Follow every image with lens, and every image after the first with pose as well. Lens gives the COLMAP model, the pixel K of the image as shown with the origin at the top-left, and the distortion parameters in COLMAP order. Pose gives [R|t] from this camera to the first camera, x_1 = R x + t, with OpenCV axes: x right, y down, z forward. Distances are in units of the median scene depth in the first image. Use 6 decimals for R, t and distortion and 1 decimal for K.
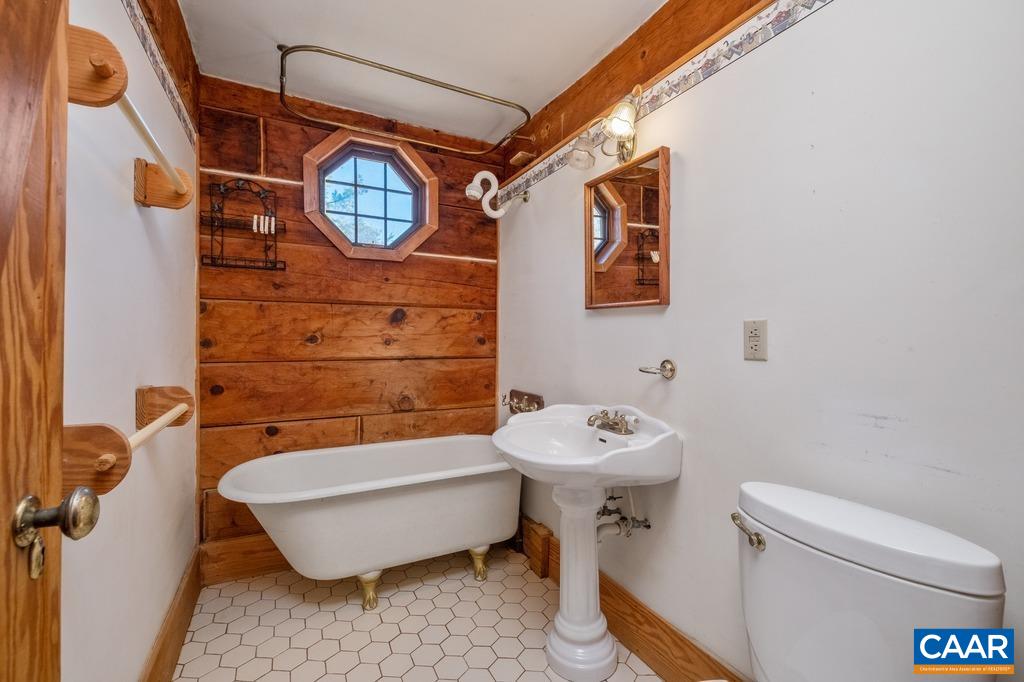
lens RADIAL K [[456.5, 0, 511.9], [0, 456.5, 336.5], [0, 0, 1]] dist [-0.004279, -0.000714]
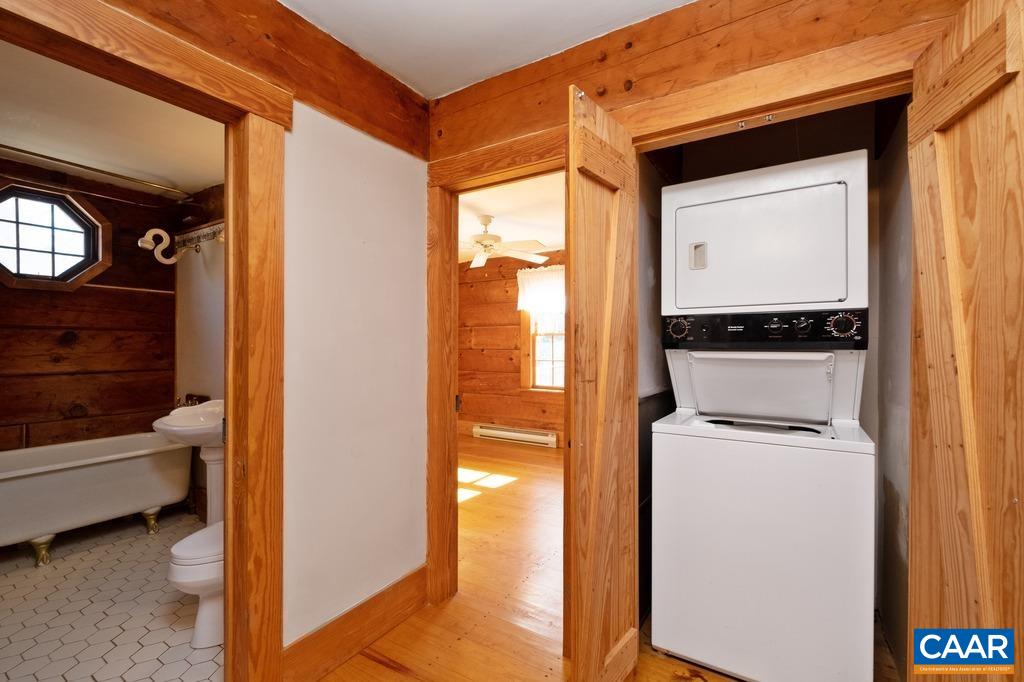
lens RADIAL K [[456.5, 0, 515.7], [0, 456.5, 343.8], [0, 0, 1]] dist [-0.004279, -0.000714]
pose [[0.857810, -0.006644, 0.513925, 0.141350], [0.005330, 0.999978, 0.004031, -0.027582], [-0.513940, -0.000719, 0.857826, -0.612807]]
